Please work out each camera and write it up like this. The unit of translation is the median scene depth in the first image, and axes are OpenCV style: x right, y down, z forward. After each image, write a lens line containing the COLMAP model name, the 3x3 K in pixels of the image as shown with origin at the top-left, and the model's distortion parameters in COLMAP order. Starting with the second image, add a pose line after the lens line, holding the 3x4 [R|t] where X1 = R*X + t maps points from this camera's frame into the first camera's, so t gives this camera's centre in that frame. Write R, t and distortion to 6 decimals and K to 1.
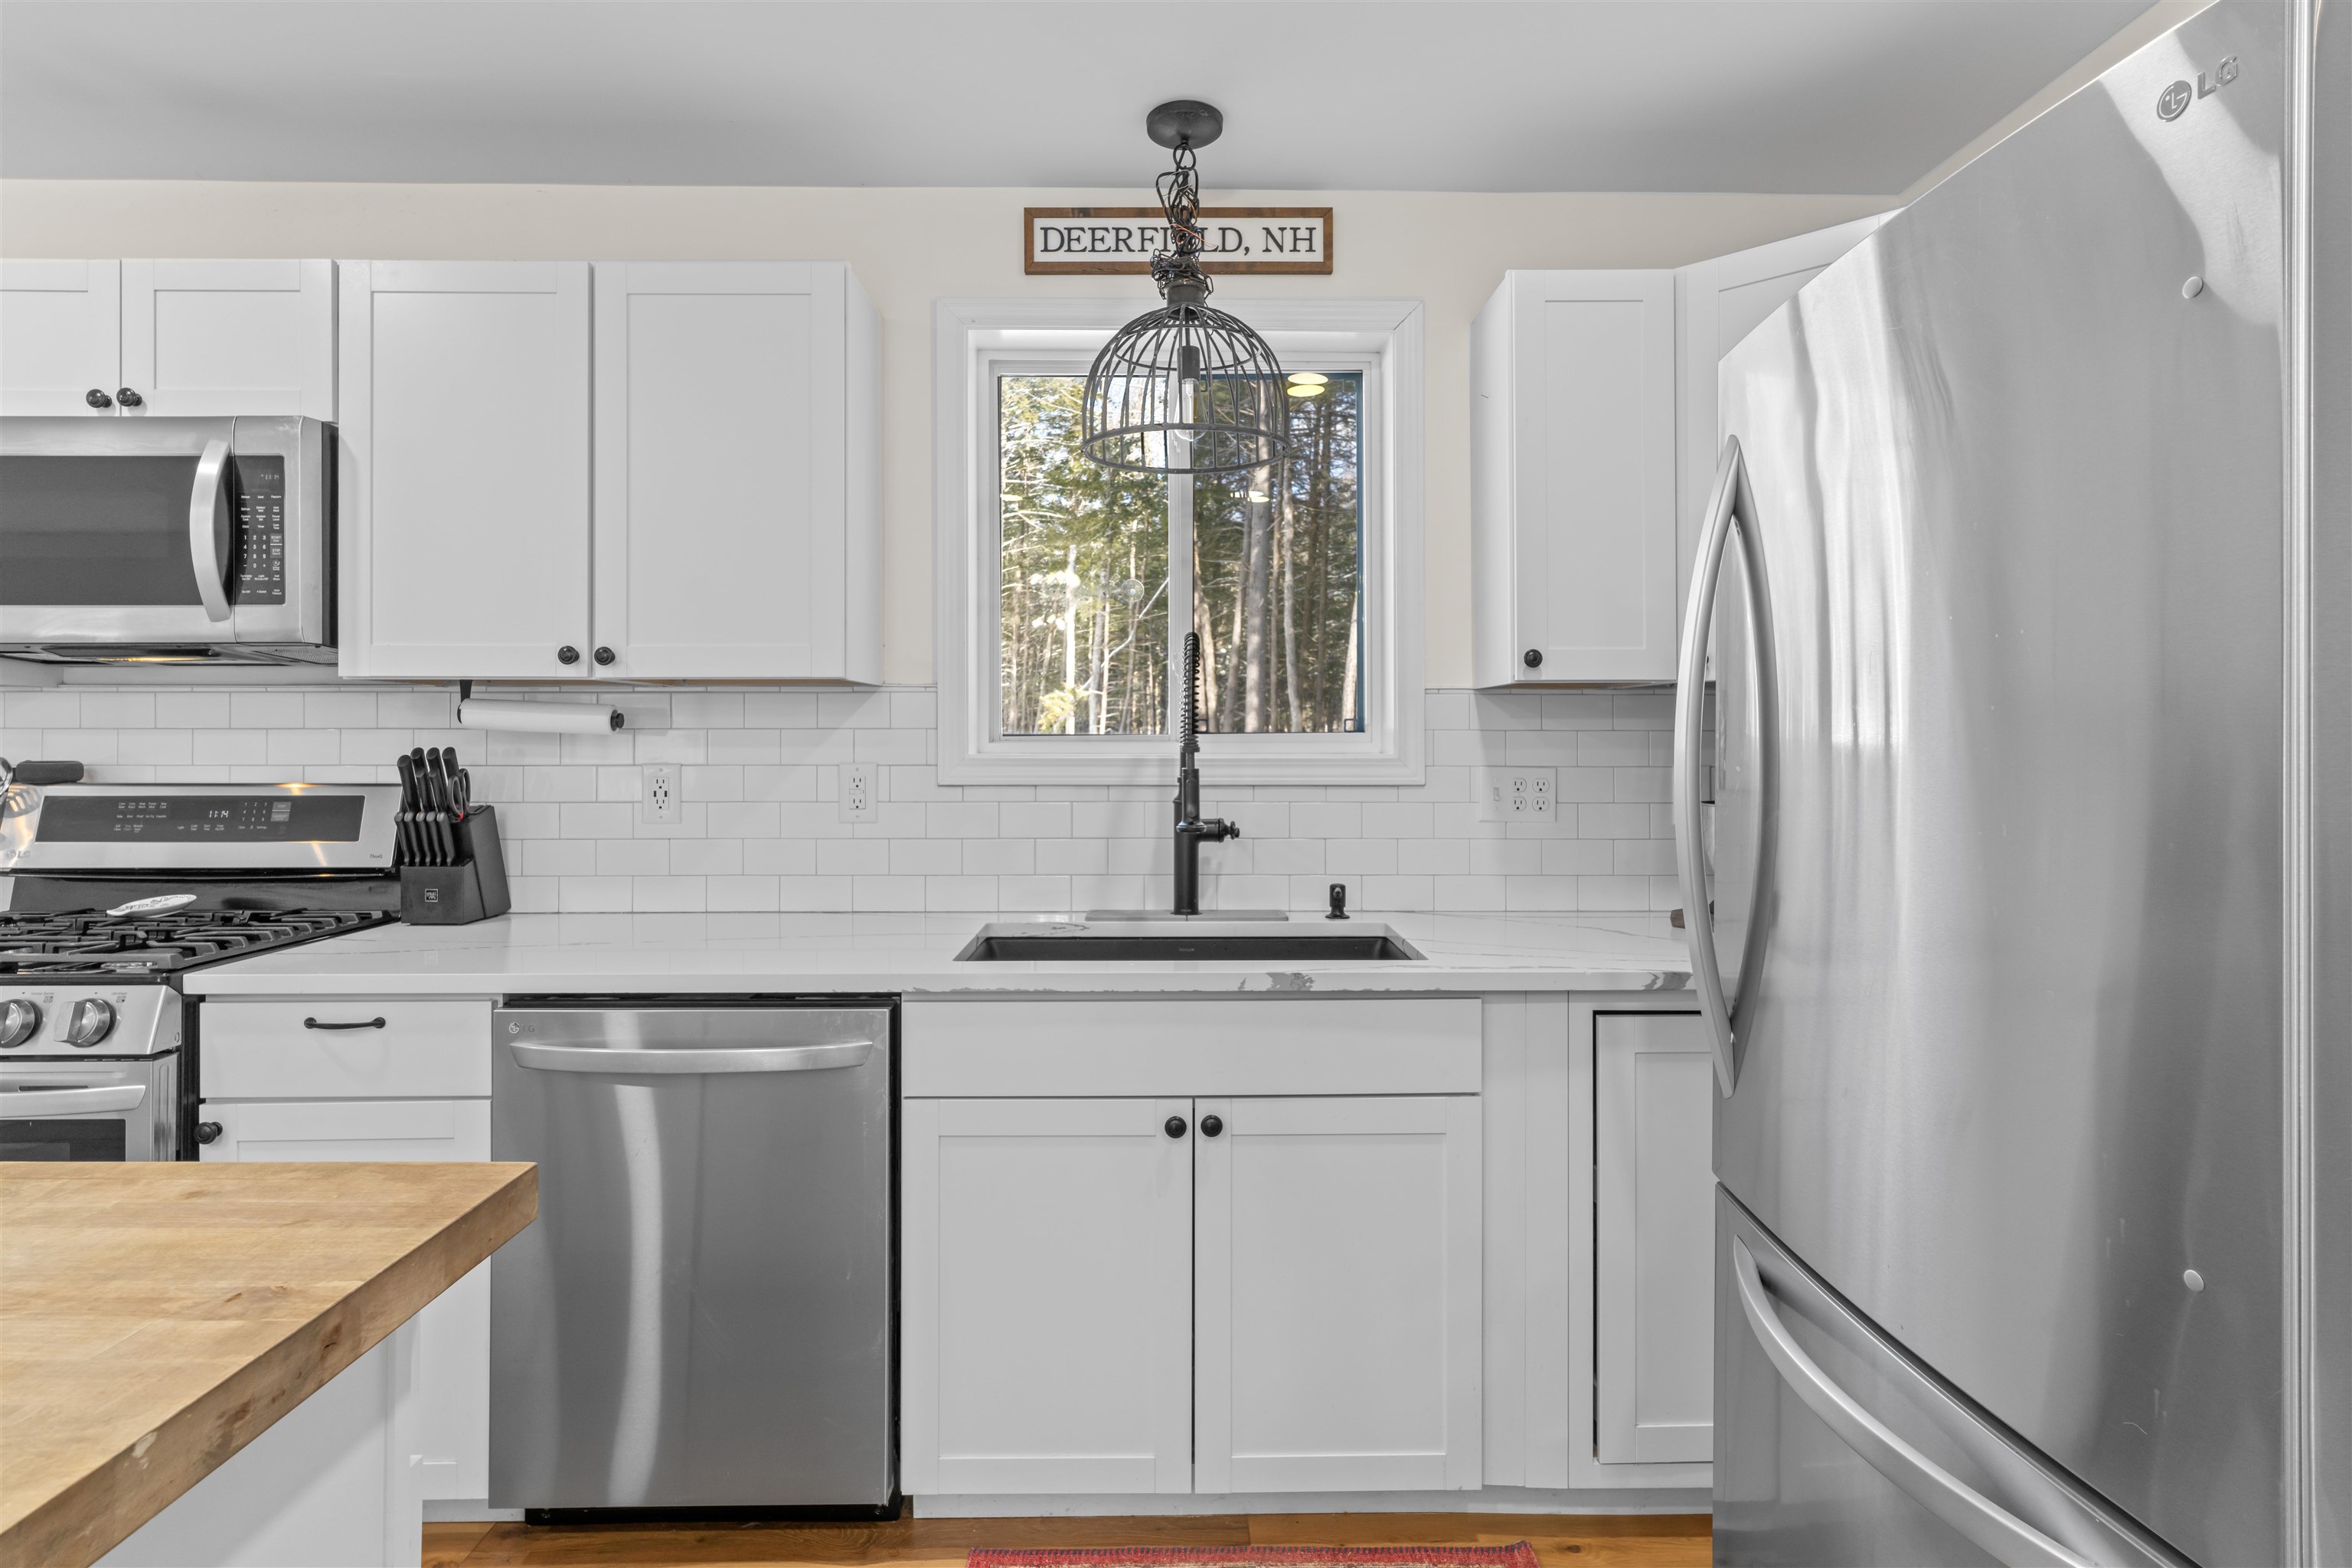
lens RADIAL K [[1215.4, 0, 1172.4], [0, 1215.4, 731.1], [0, 0, 1]] dist [-0.003407, 0.000962]
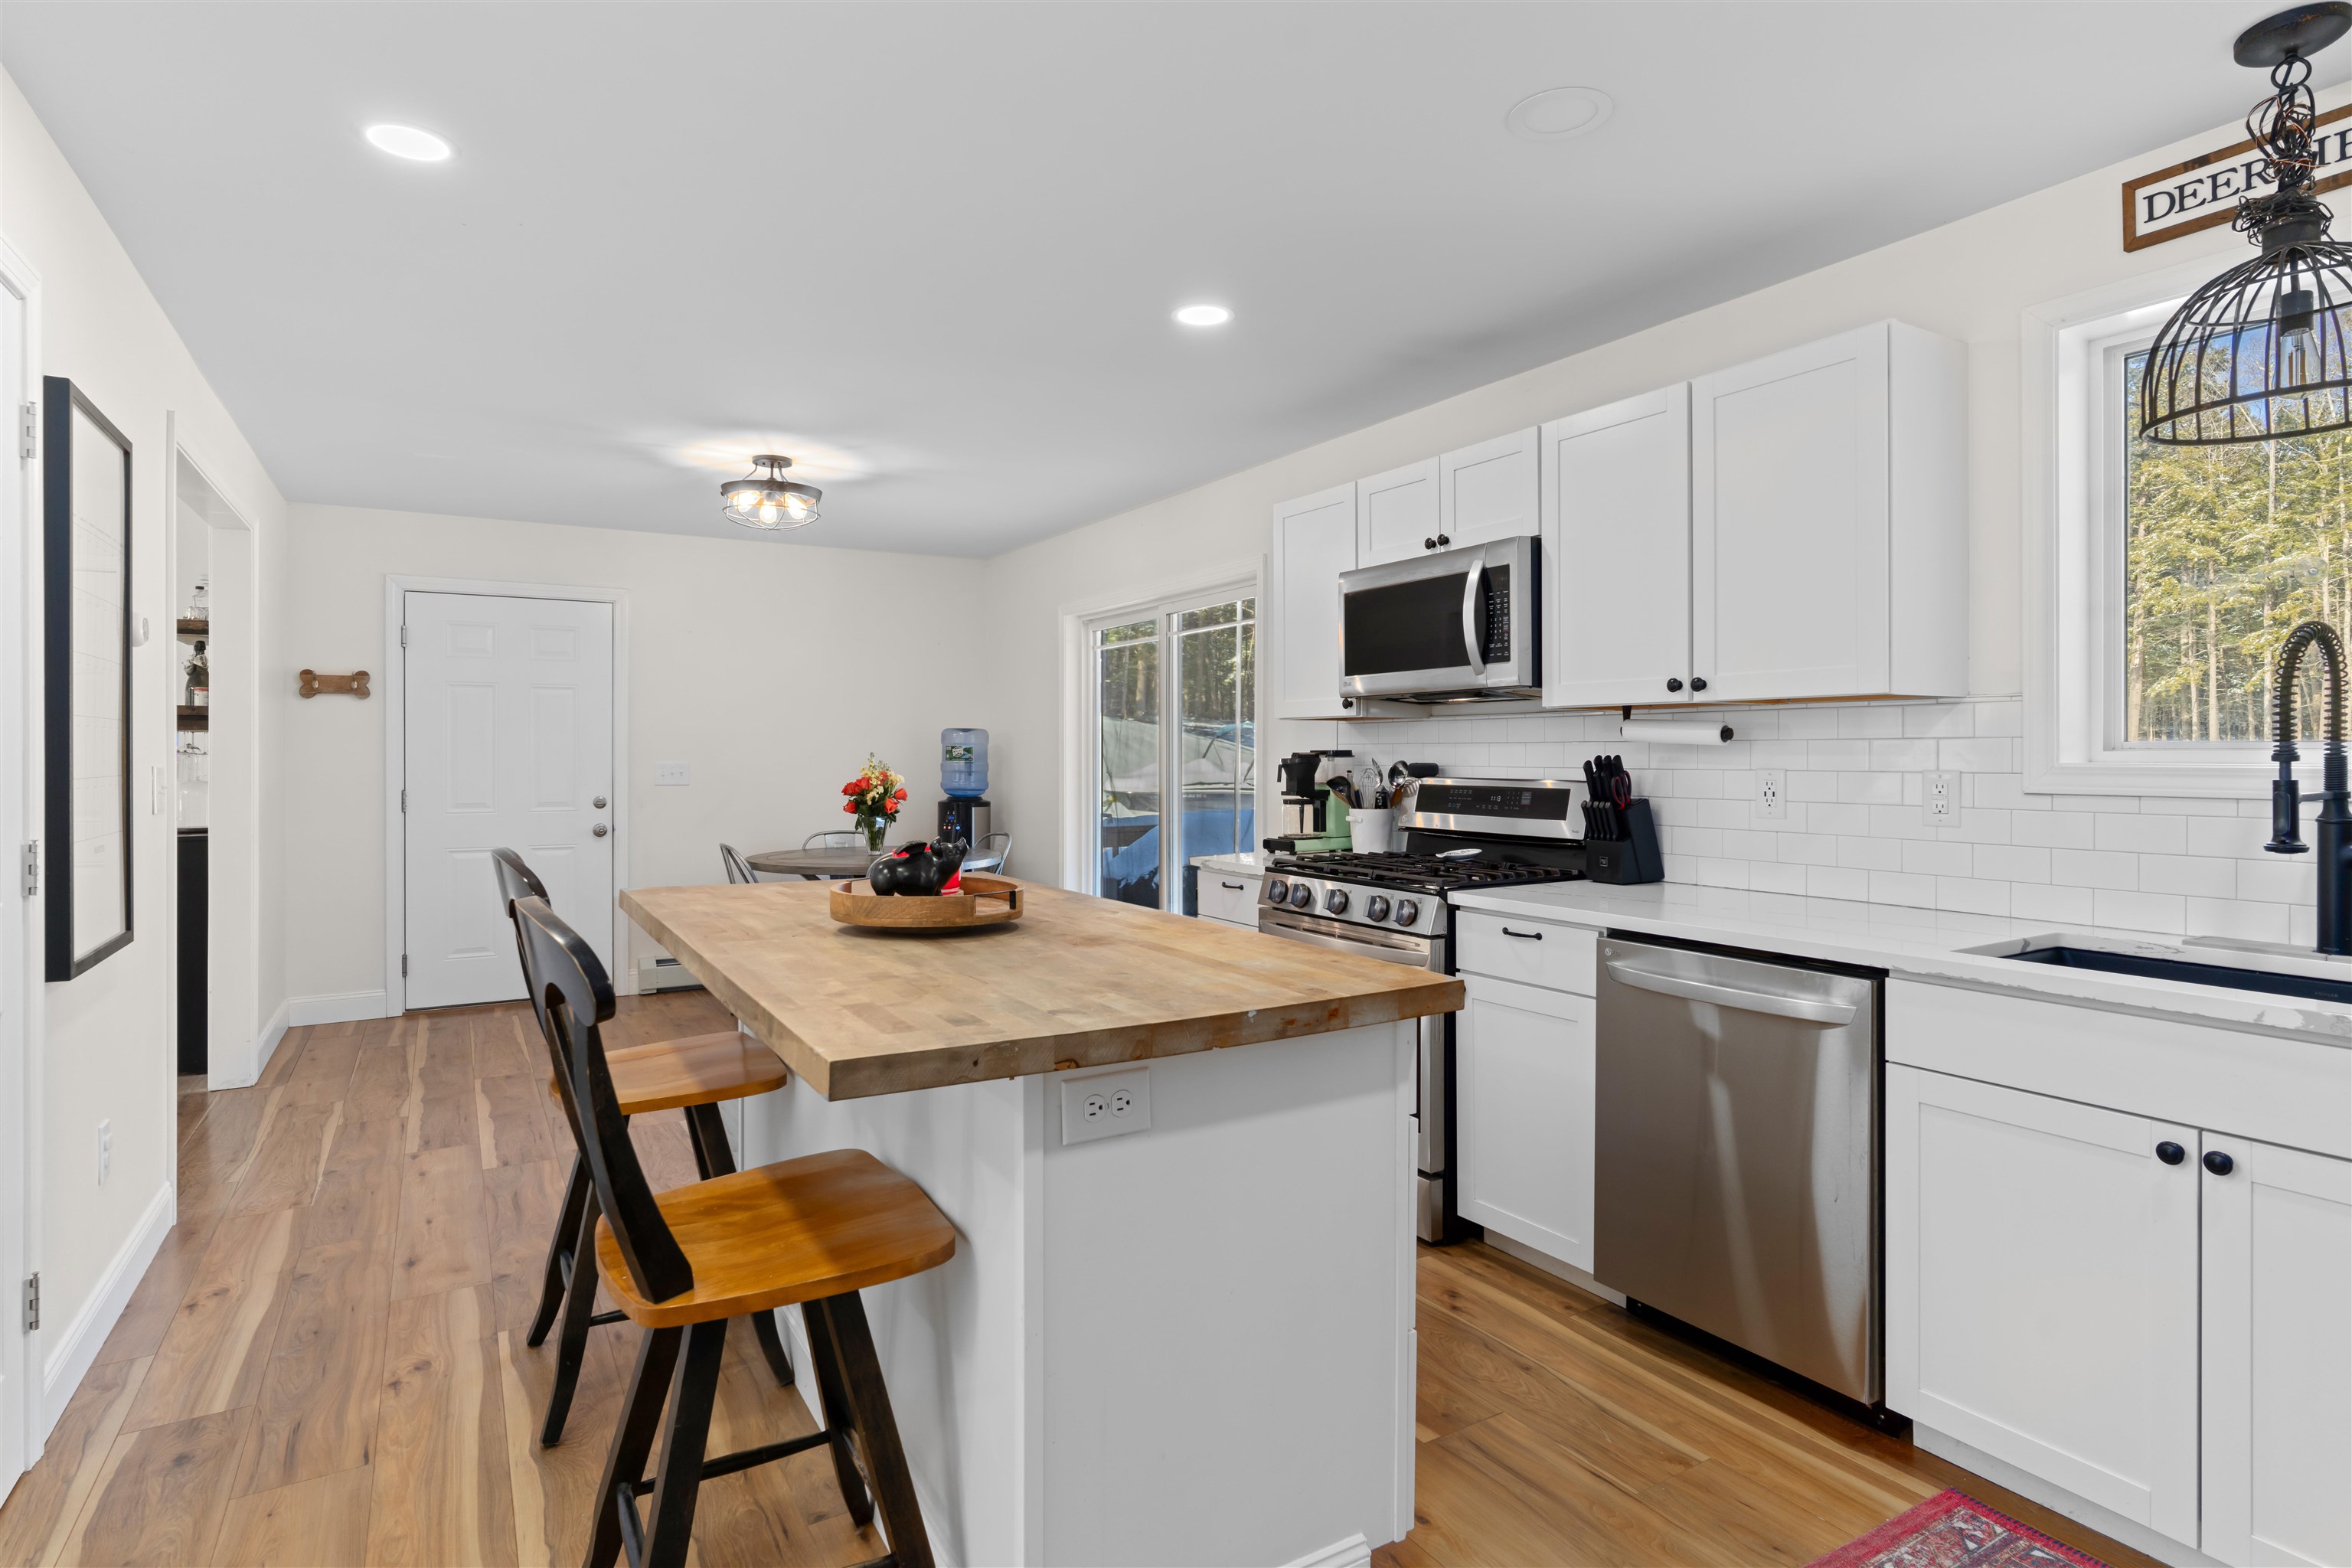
lens RADIAL K [[1207.5, 0, 1177.8], [0, 1207.5, 751.8], [0, 0, 1]] dist [0.001112, -0.000027]
pose [[0.501793, -0.001624, -0.864986, 0.360490], [0.007745, 0.999967, 0.002616, 0.002373], [0.864953, -0.008012, 0.501789, -0.121973]]
